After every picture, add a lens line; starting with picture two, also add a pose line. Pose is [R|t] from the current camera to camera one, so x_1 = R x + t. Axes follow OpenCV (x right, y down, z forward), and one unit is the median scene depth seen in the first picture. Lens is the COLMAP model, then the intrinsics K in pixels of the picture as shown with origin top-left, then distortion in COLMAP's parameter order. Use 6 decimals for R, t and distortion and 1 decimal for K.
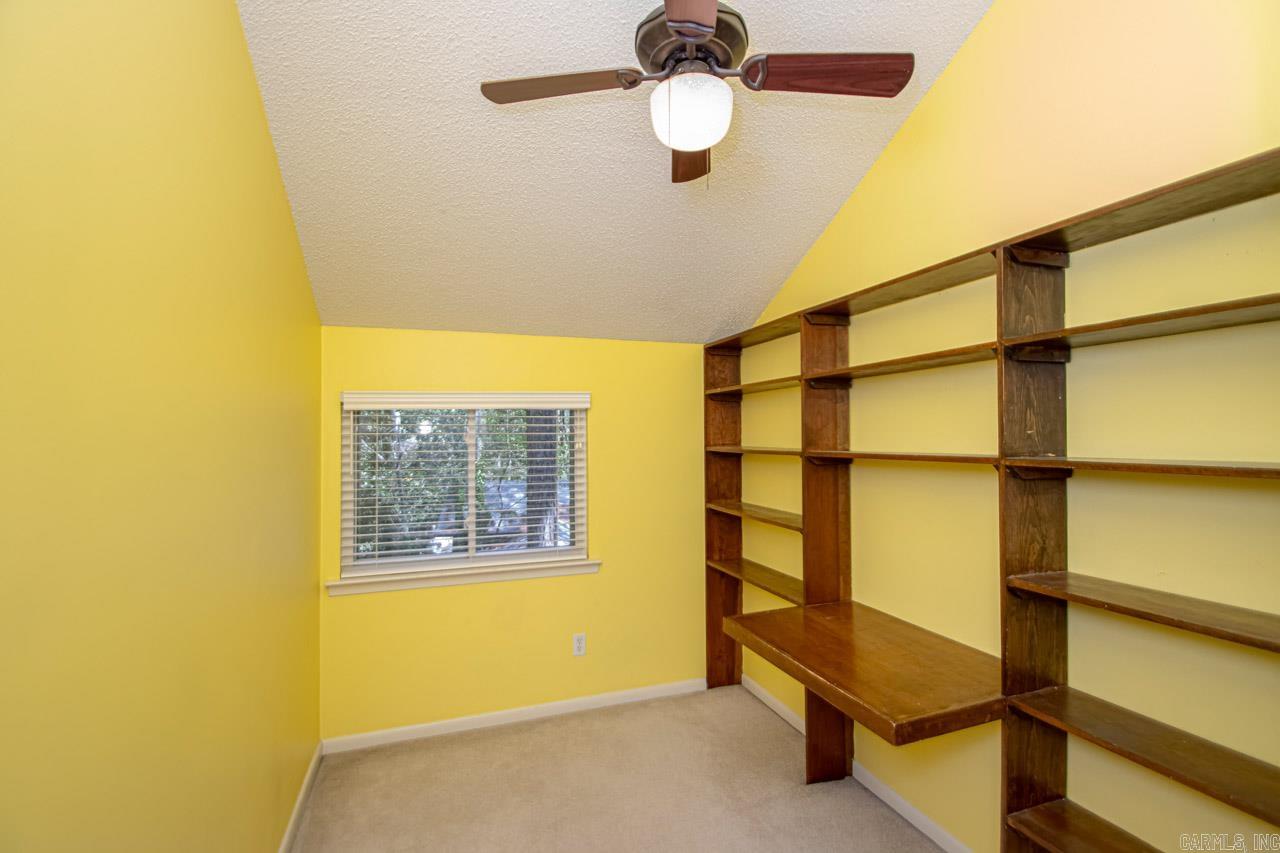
lens RADIAL K [[605.0, 0, 651.1], [0, 605.0, 425.9], [0, 0, 1]] dist [0.014107, -0.014589]
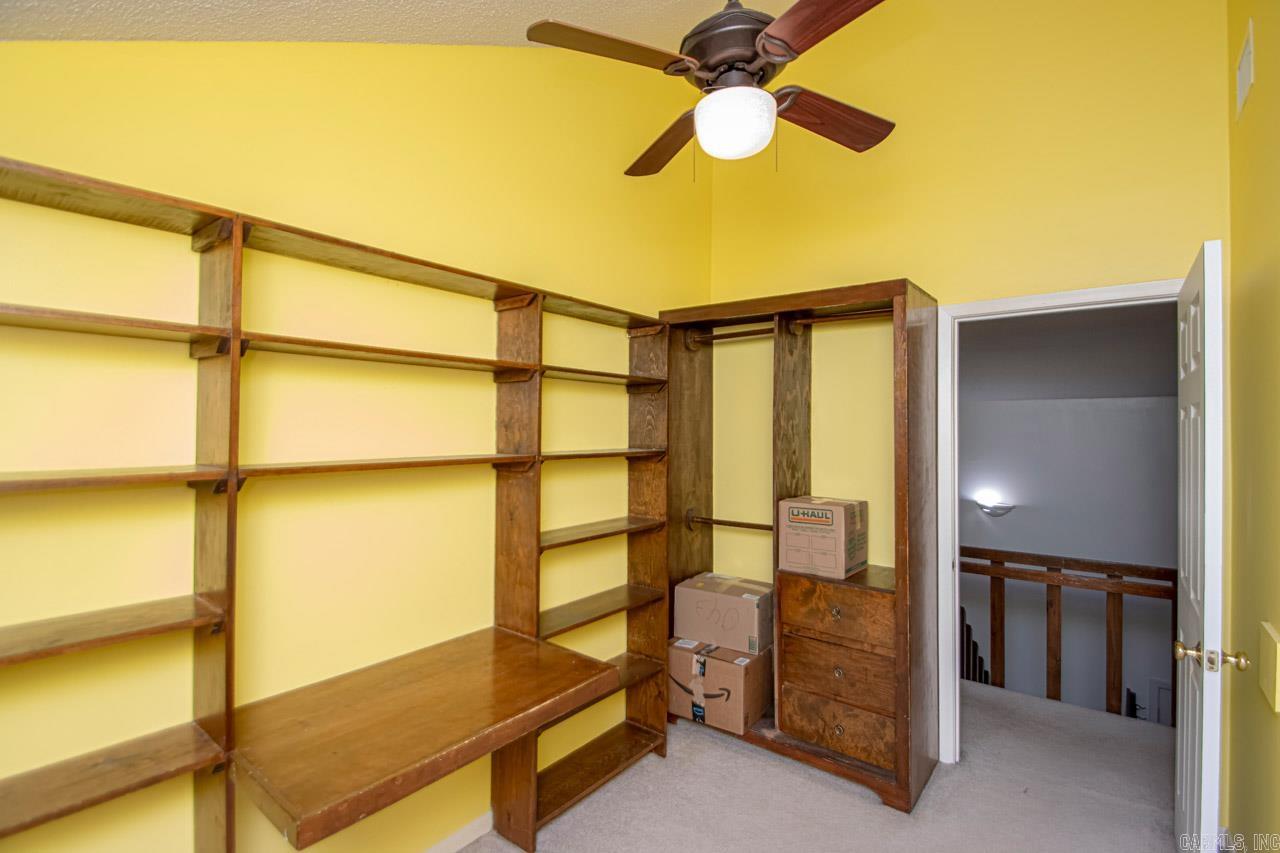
lens RADIAL K [[605.0, 0, 651.1], [0, 605.0, 425.9], [0, 0, 1]] dist [0.014107, -0.014589]
pose [[-0.534508, 0.019278, 0.844943, -0.669450], [-0.000813, 0.999728, -0.023323, 0.022400], [-0.845163, -0.013153, -0.534347, 1.555982]]
